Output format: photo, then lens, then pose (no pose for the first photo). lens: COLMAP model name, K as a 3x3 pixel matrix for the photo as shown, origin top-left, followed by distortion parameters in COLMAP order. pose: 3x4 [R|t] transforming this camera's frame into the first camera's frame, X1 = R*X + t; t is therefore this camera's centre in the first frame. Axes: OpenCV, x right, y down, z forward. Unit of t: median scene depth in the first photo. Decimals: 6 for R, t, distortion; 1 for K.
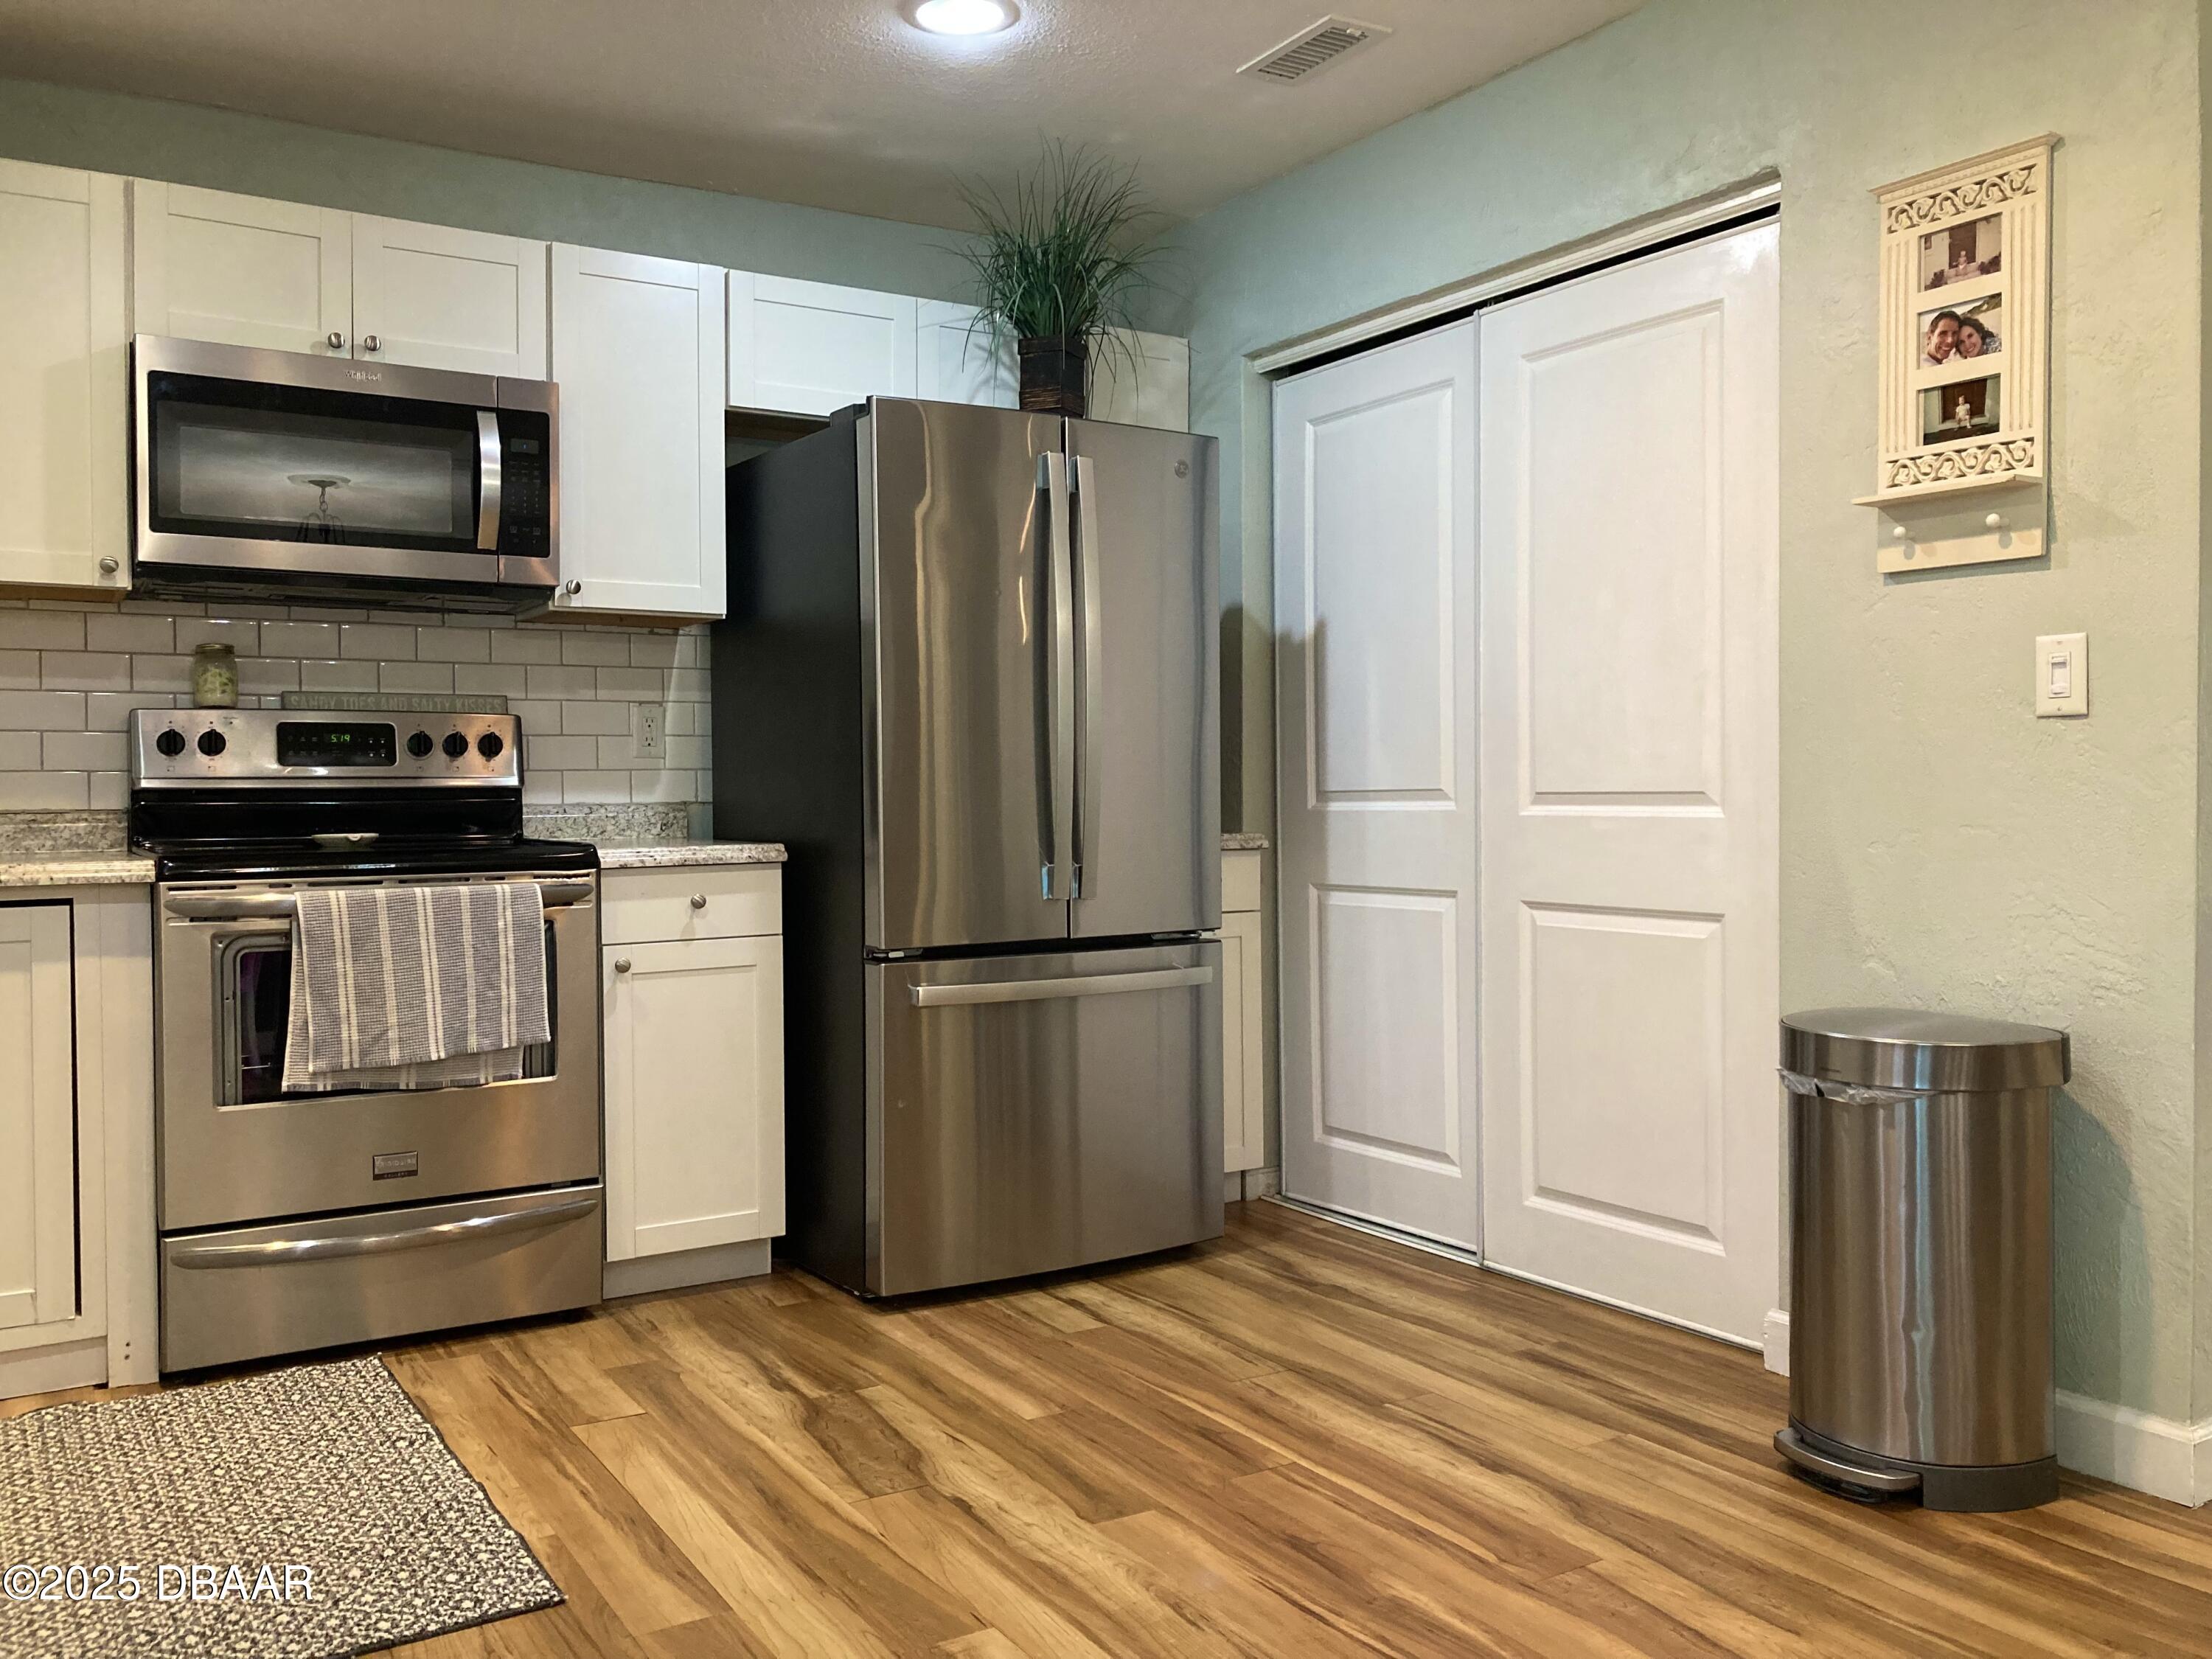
lens RADIAL K [[1812.1, 0, 1096.4], [0, 1812.1, 808.6], [0, 0, 1]] dist [0.050812, -0.067769]
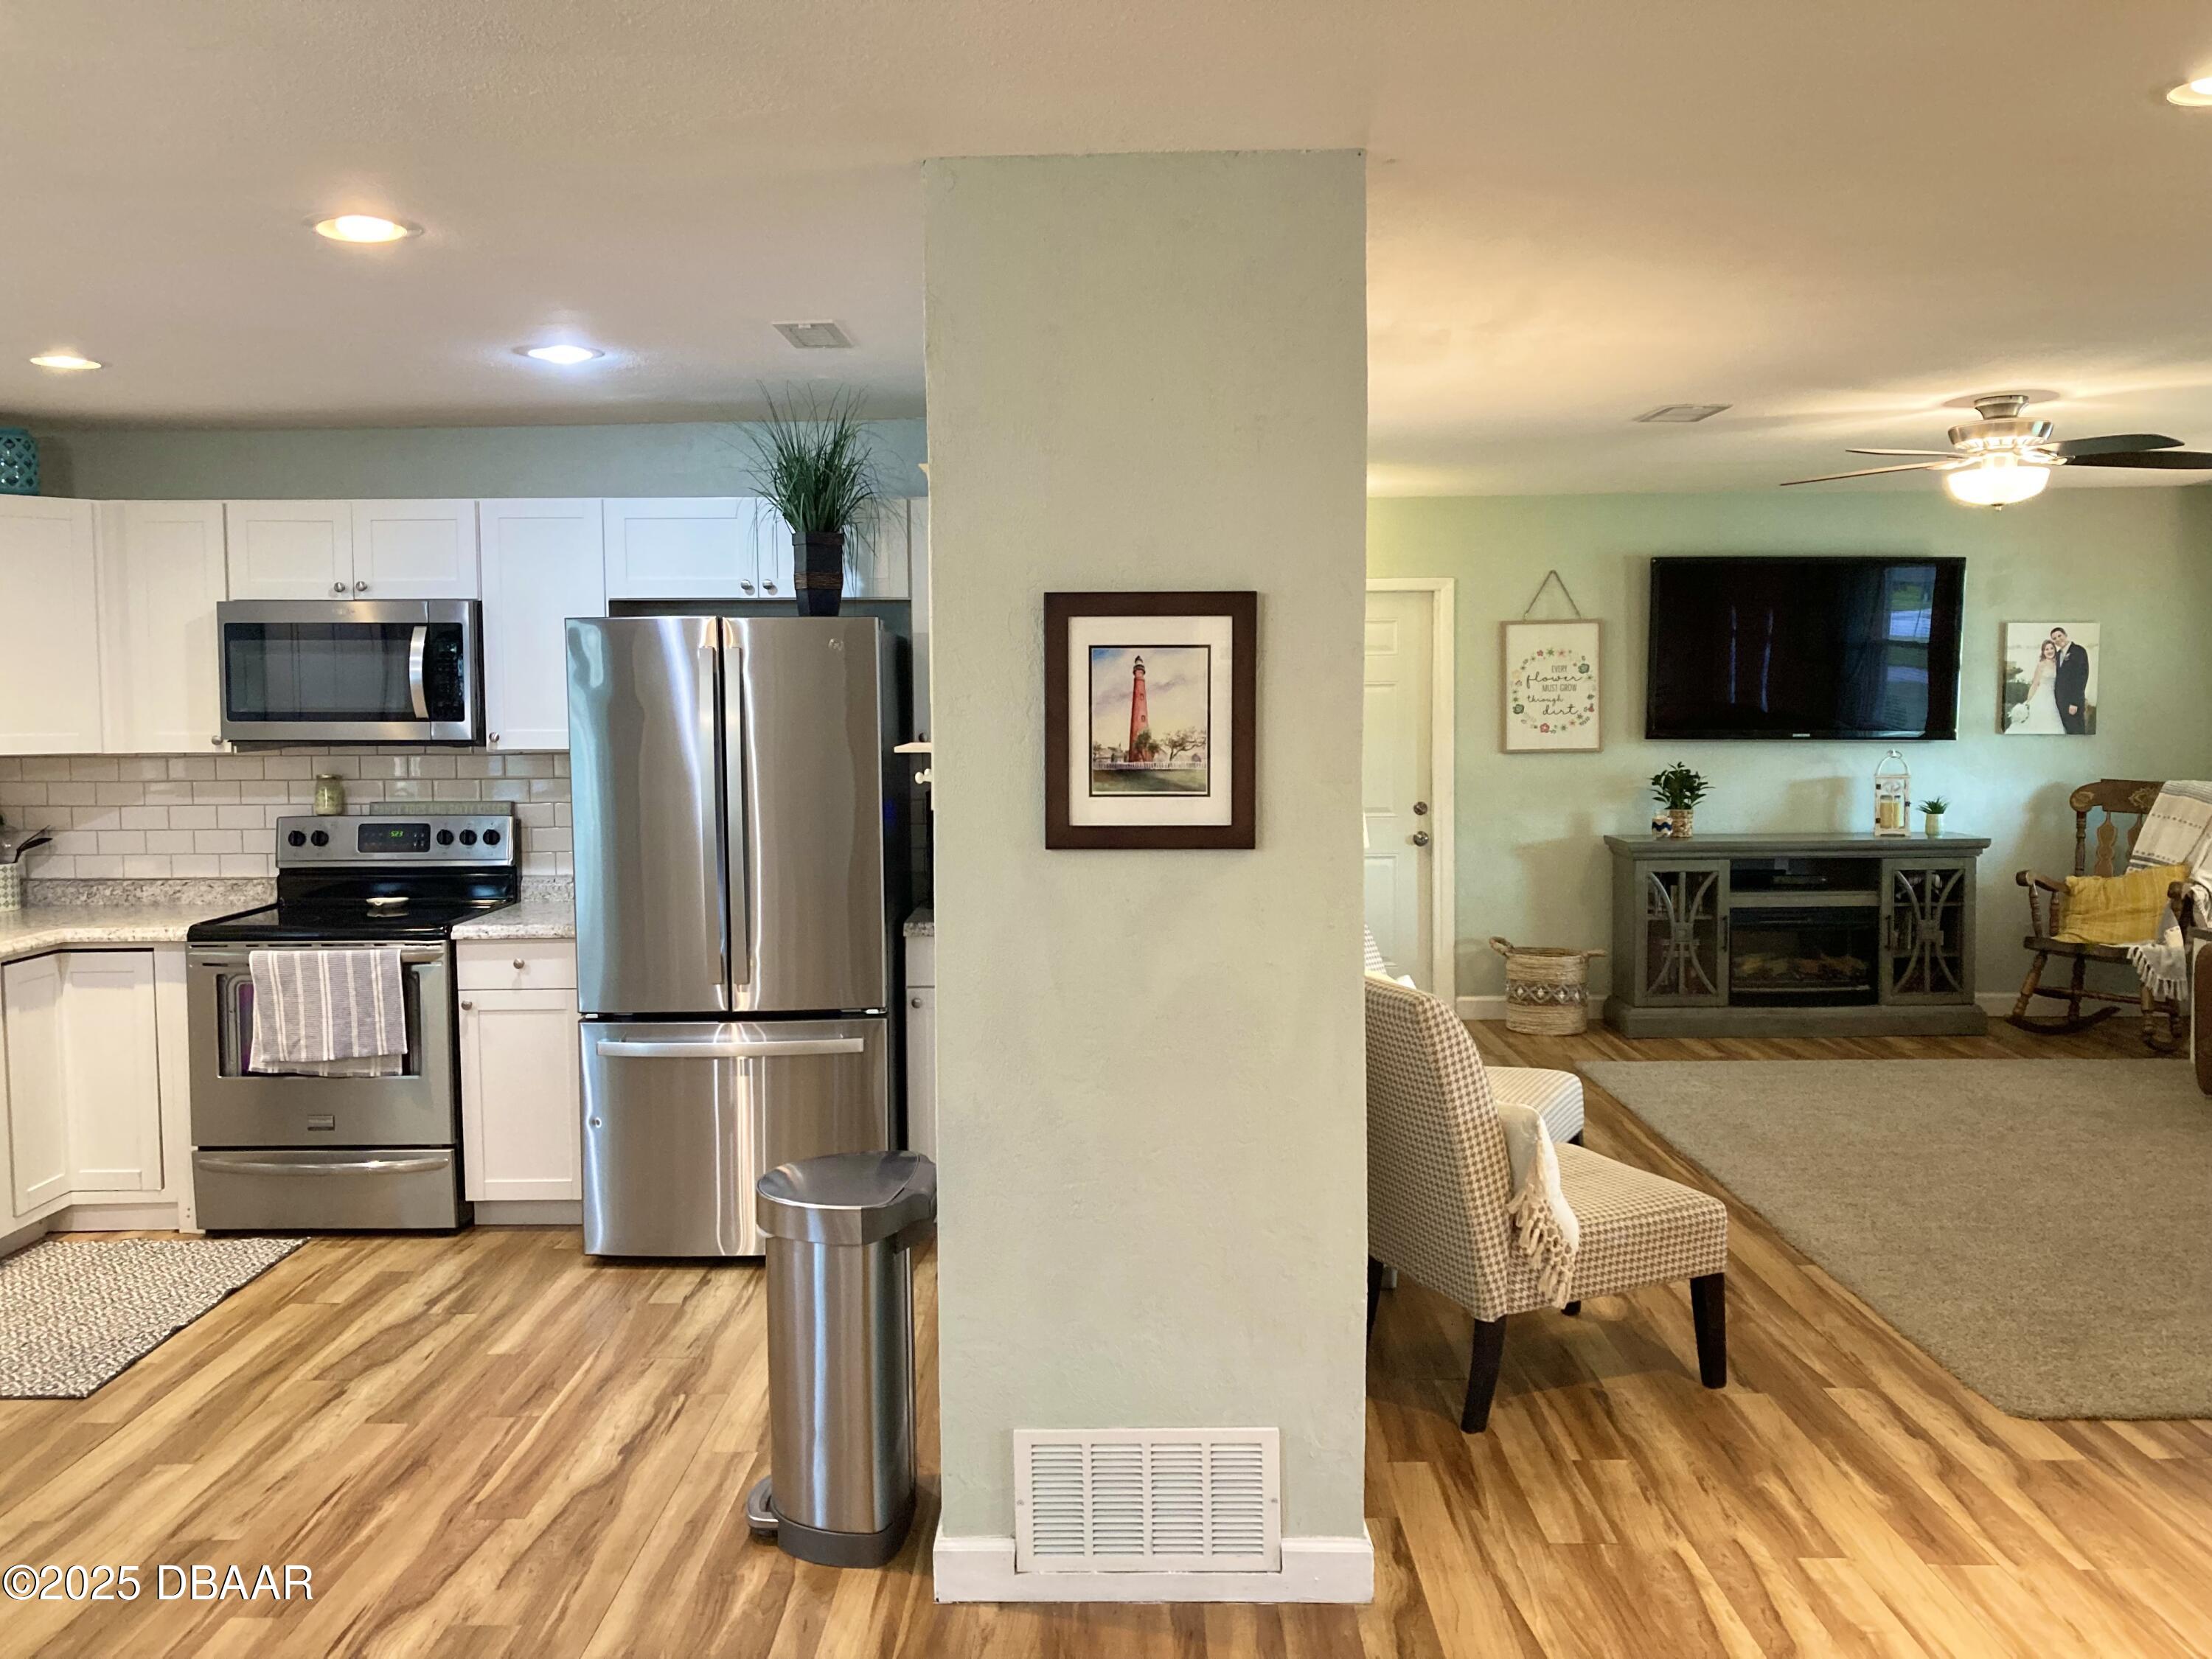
lens RADIAL K [[1812.1, 0, 1096.3], [0, 1812.1, 812.4], [0, 0, 1]] dist [0.050812, -0.067769]
pose [[0.843306, 0.035385, -0.536267, 1.033986], [-0.004998, 0.998303, 0.058013, -0.170774], [0.537410, -0.046242, 0.842052, 0.036675]]
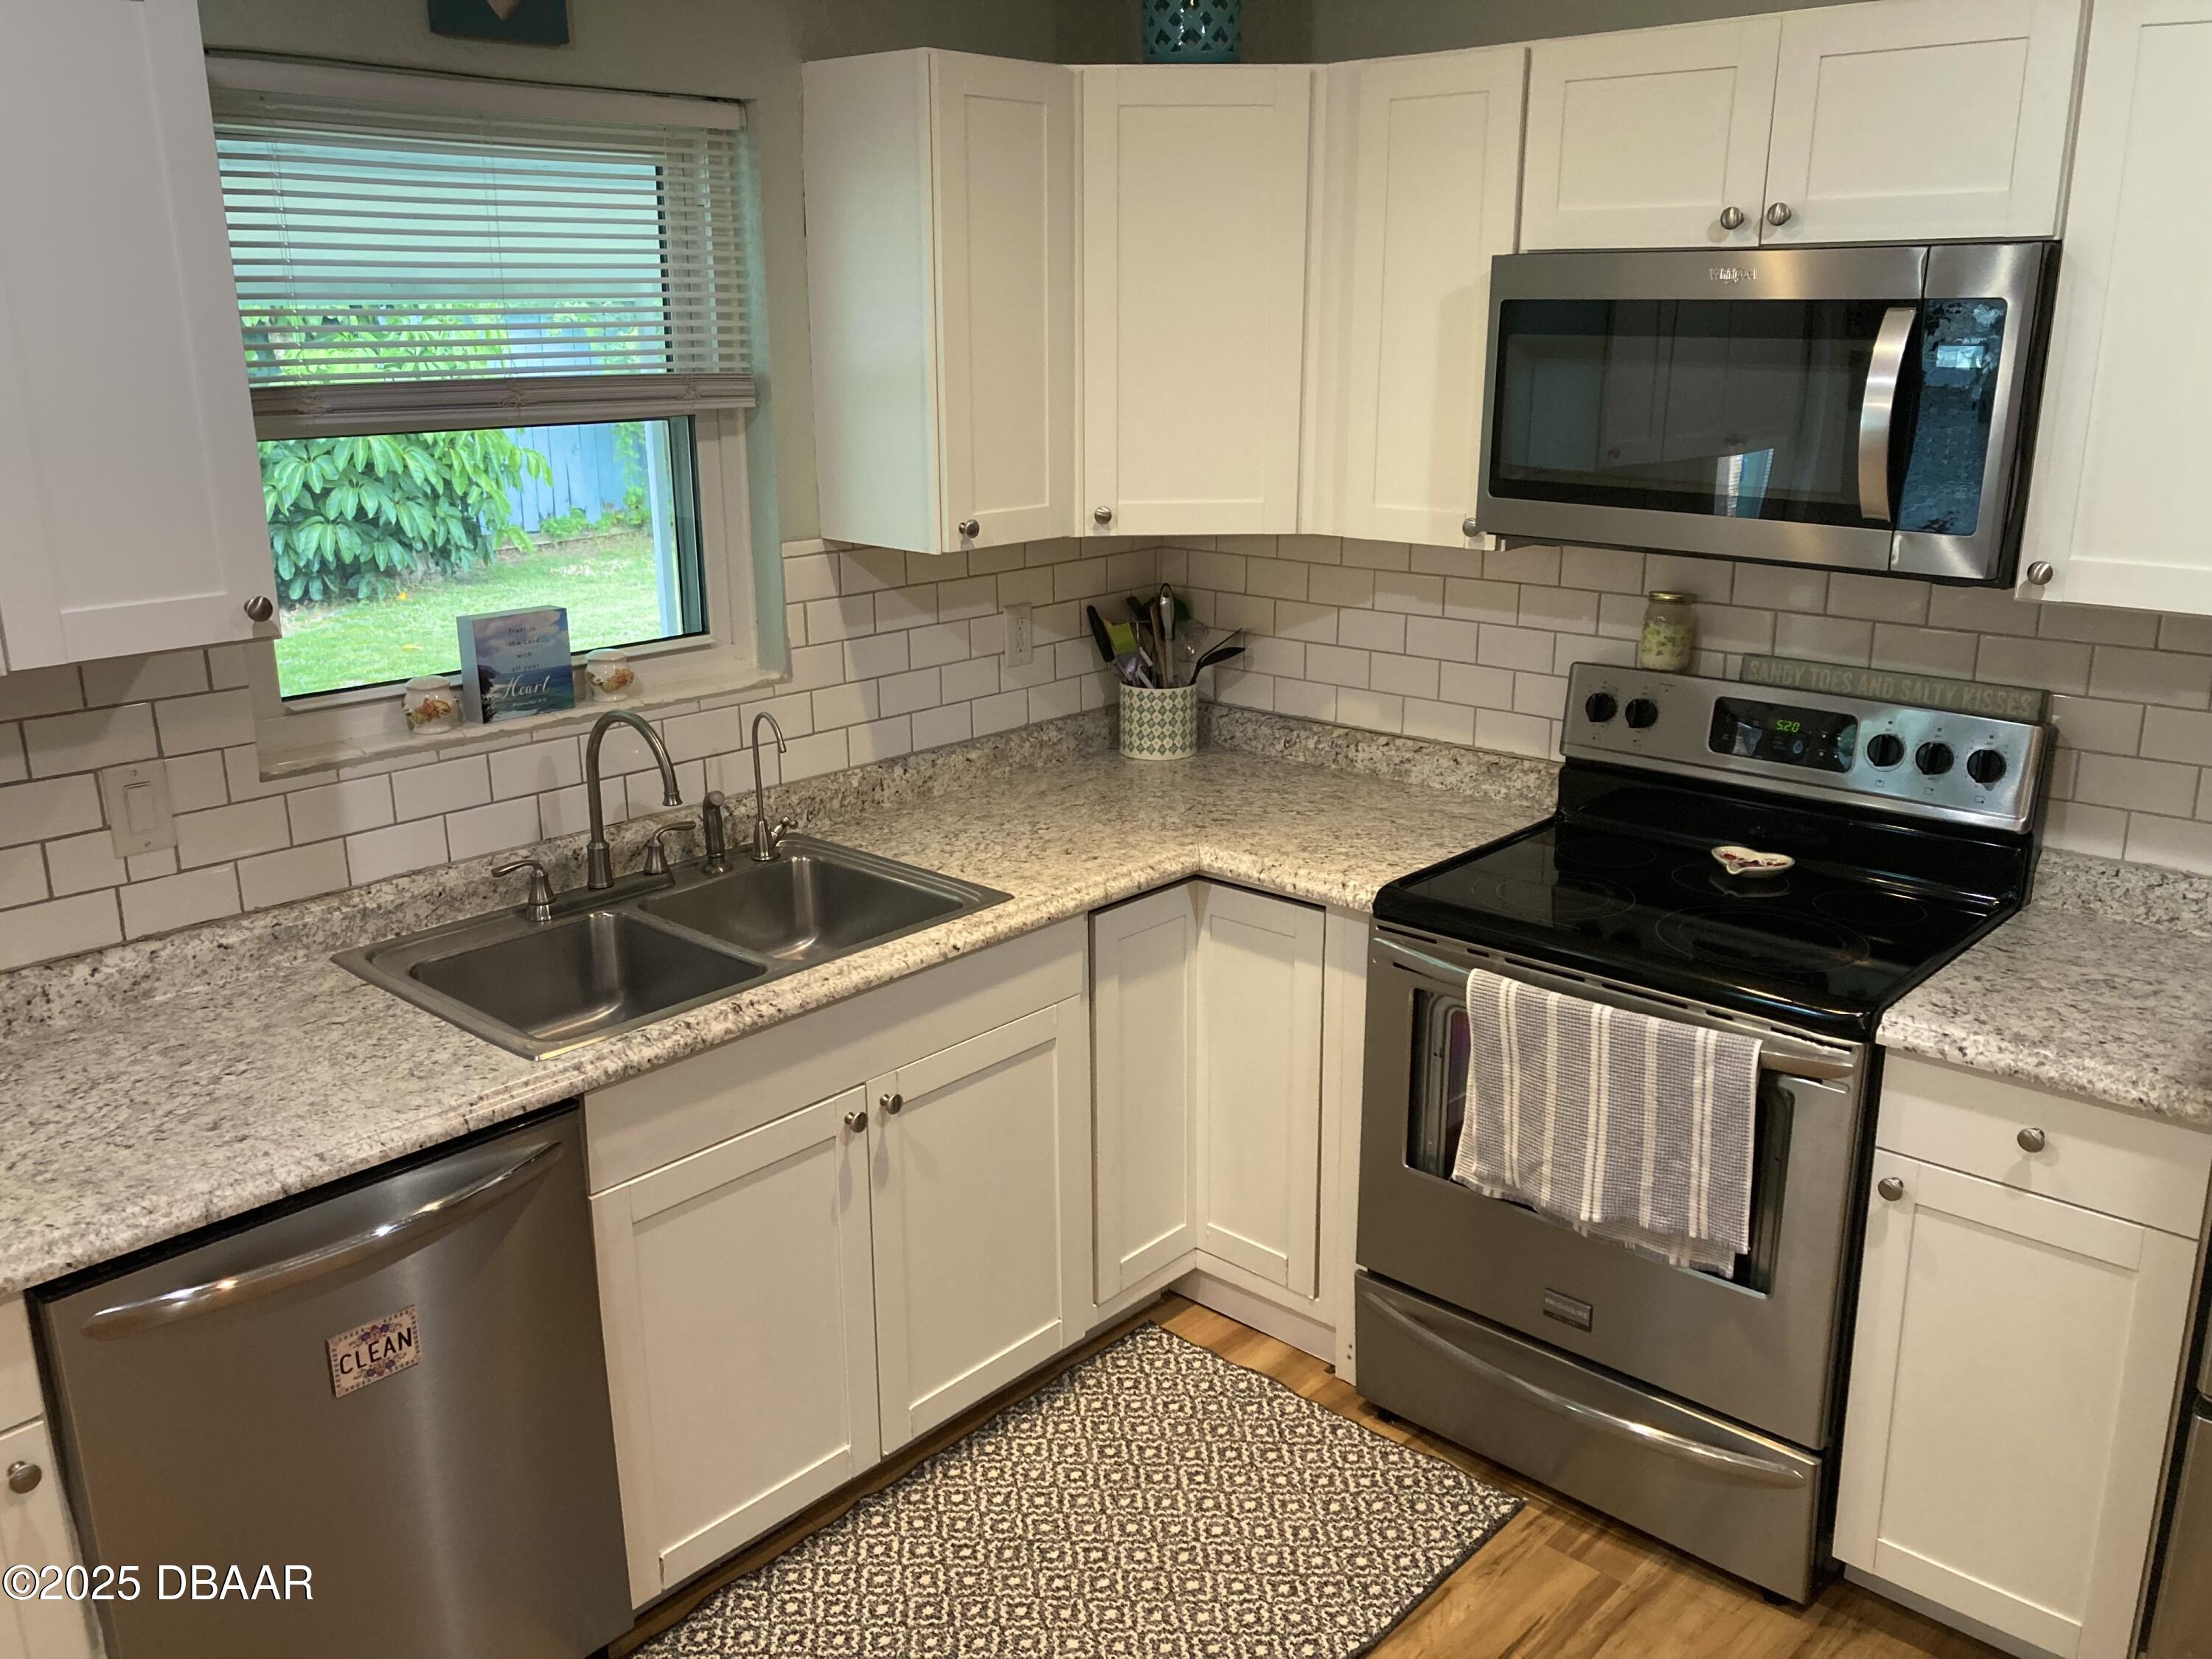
lens RADIAL K [[1812.1, 0, 1070.4], [0, 1812.1, 814.8], [0, 0, 1]] dist [0.050812, -0.067769]
pose [[0.260607, 0.262704, -0.929016, 0.262067], [-0.004482, 0.962586, 0.270940, -0.240929], [0.965434, -0.066445, 0.252034, 0.595332]]
